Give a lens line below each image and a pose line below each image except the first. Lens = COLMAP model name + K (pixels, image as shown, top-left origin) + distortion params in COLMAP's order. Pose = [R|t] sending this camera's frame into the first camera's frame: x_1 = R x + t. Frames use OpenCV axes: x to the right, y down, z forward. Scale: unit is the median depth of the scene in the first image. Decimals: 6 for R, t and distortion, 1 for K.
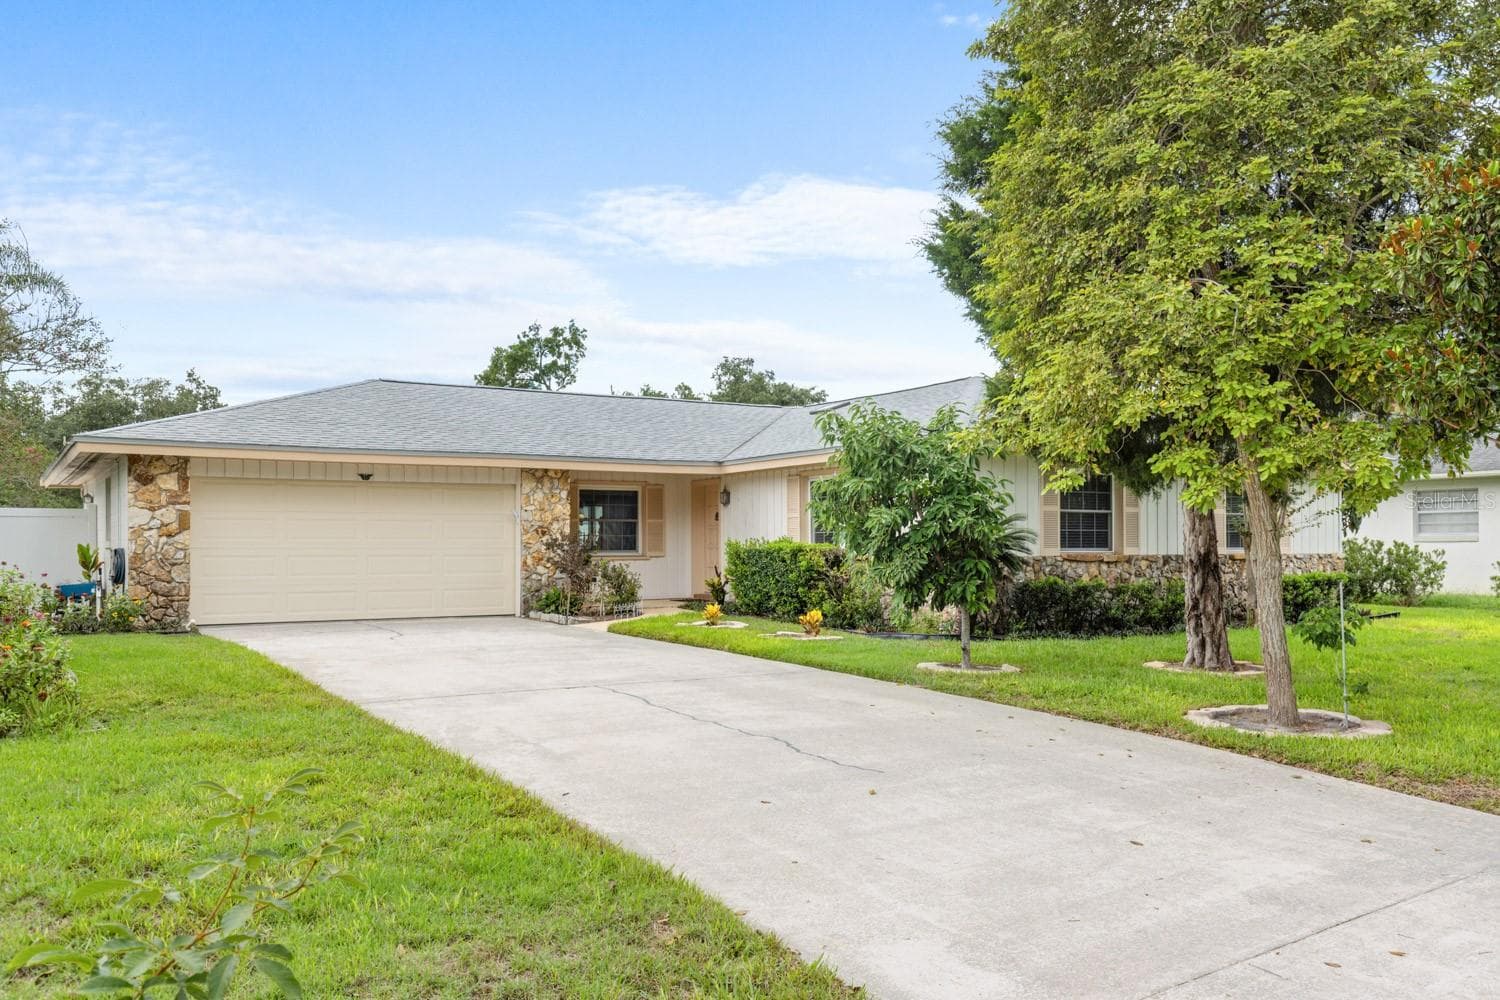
lens RADIAL K [[1206.5, 0, 750.0], [0, 1206.5, 500.0], [0, 0, 1]] dist [-0.000606, -0.001129]
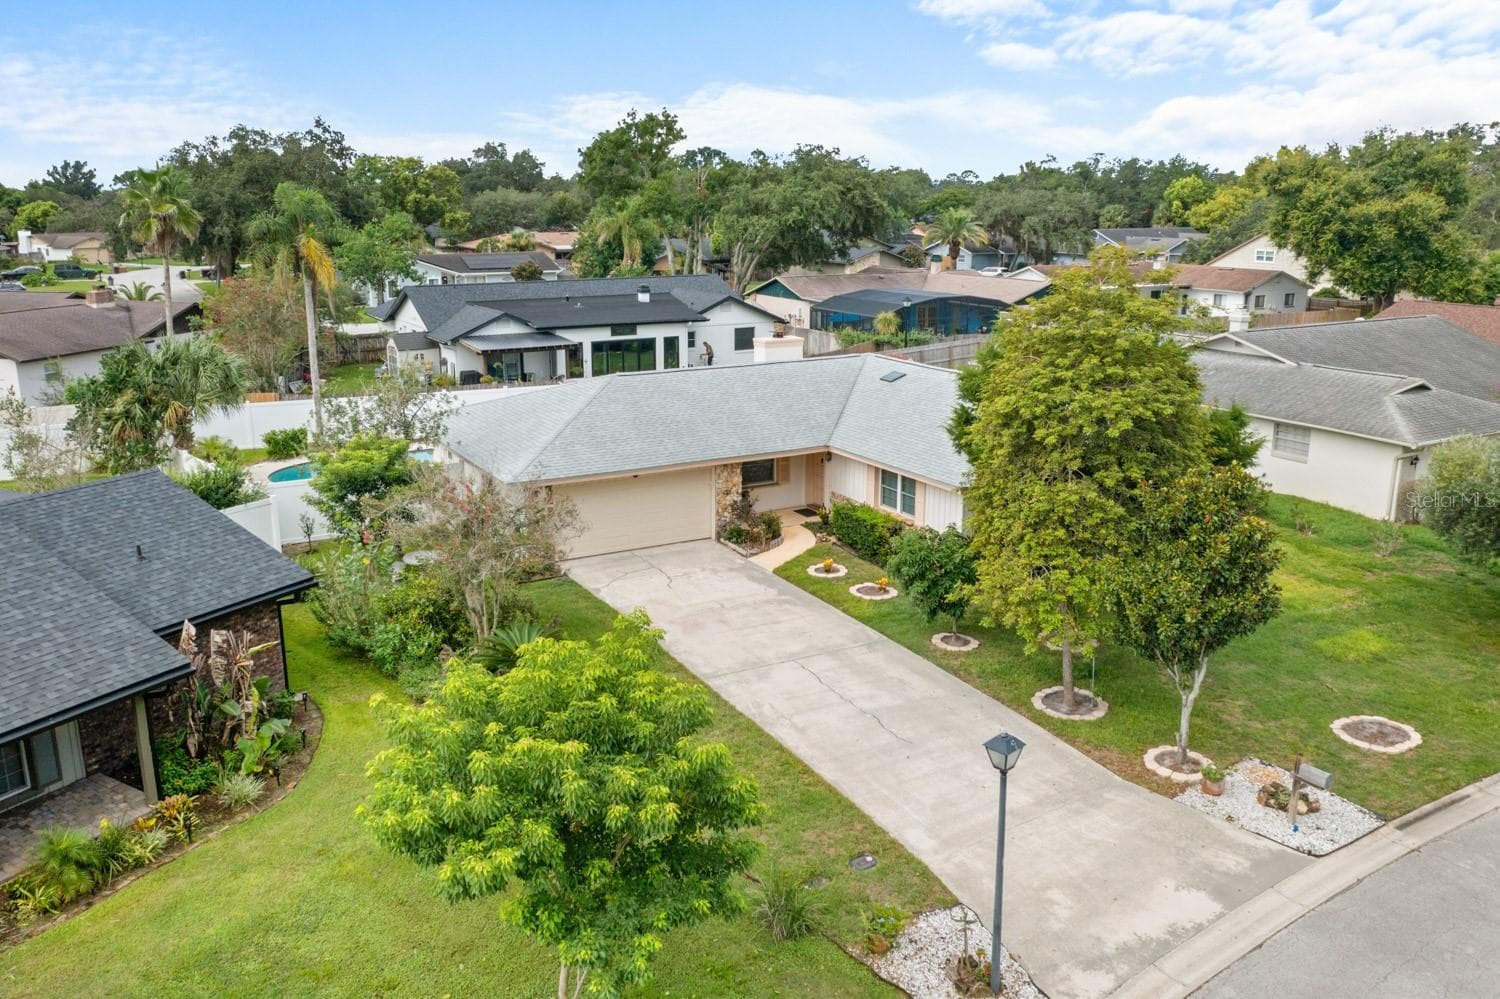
lens RADIAL K [[1148.2, 0, 750.0], [0, 1148.2, 499.5], [0, 0, 1]] dist [0.001571, 0.000345]
pose [[0.999088, 0.015196, -0.039915, -0.075055], [-0.003001, 0.957231, 0.289308, -0.471237], [0.042604, -0.288924, 0.956403, -0.630406]]
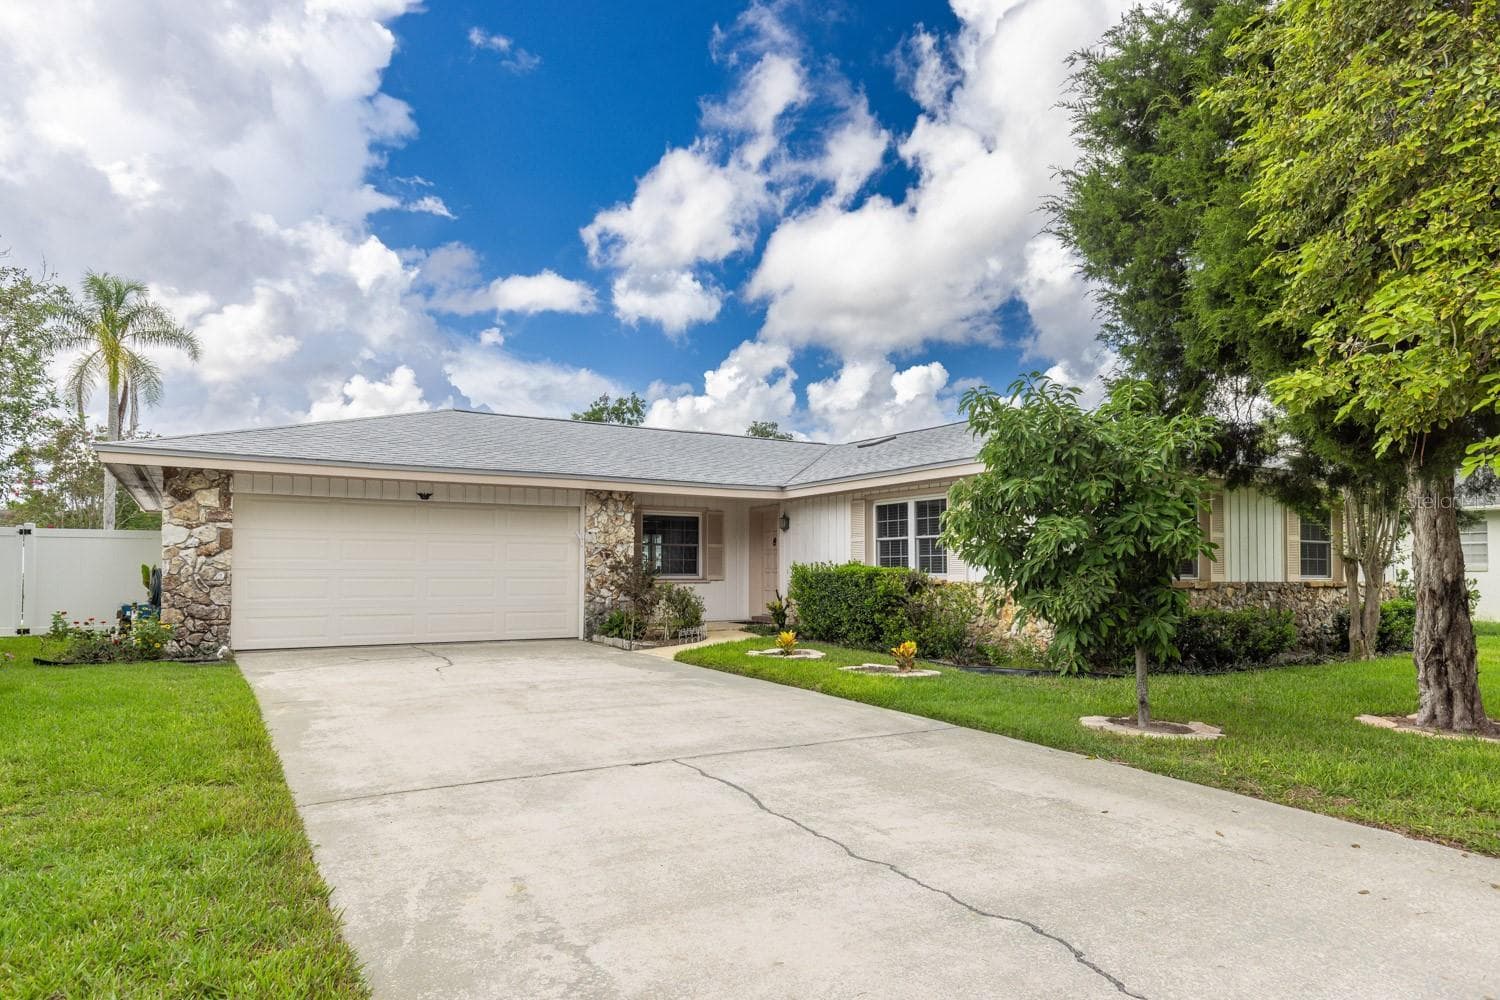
lens RADIAL K [[895.8, 0, 752.5], [0, 895.8, 522.4], [0, 0, 1]] dist [0.021414, 0.000078]
pose [[0.999908, 0.005216, -0.012525, -0.044105], [-0.005434, 0.999834, -0.017393, 0.012595], [0.012433, 0.017459, 0.999770, 0.271443]]
